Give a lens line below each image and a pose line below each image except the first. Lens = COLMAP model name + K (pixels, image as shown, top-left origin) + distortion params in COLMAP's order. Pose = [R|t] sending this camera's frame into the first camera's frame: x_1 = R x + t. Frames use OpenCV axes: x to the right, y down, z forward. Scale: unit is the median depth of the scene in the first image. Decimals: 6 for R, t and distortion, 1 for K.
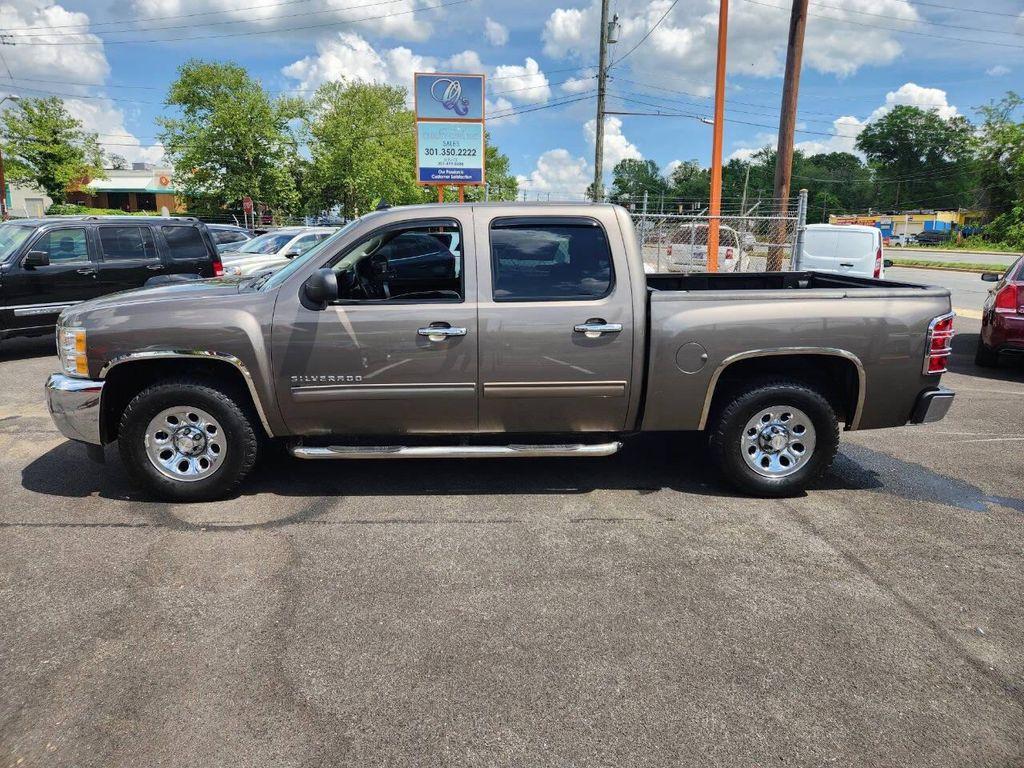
lens RADIAL K [[700.1, 0, 473.8], [0, 700.1, 387.7], [0, 0, 1]] dist [0.074916, -0.049238]
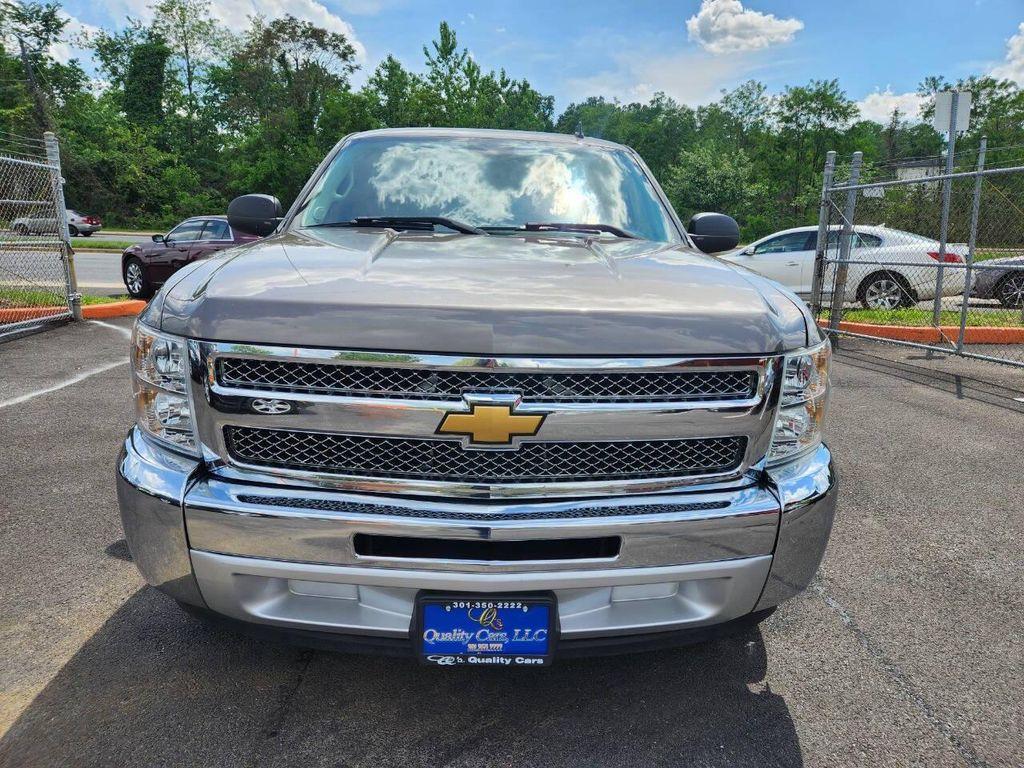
lens RADIAL K [[715.8, 0, 509.3], [0, 715.8, 396.2], [0, 0, 1]] dist [0.061017, -0.043023]
pose [[-0.009703, -0.232784, 0.972480, -0.939238], [0.186334, 0.955071, 0.230476, -0.182046], [-0.982439, 0.183442, 0.034109, 1.080341]]
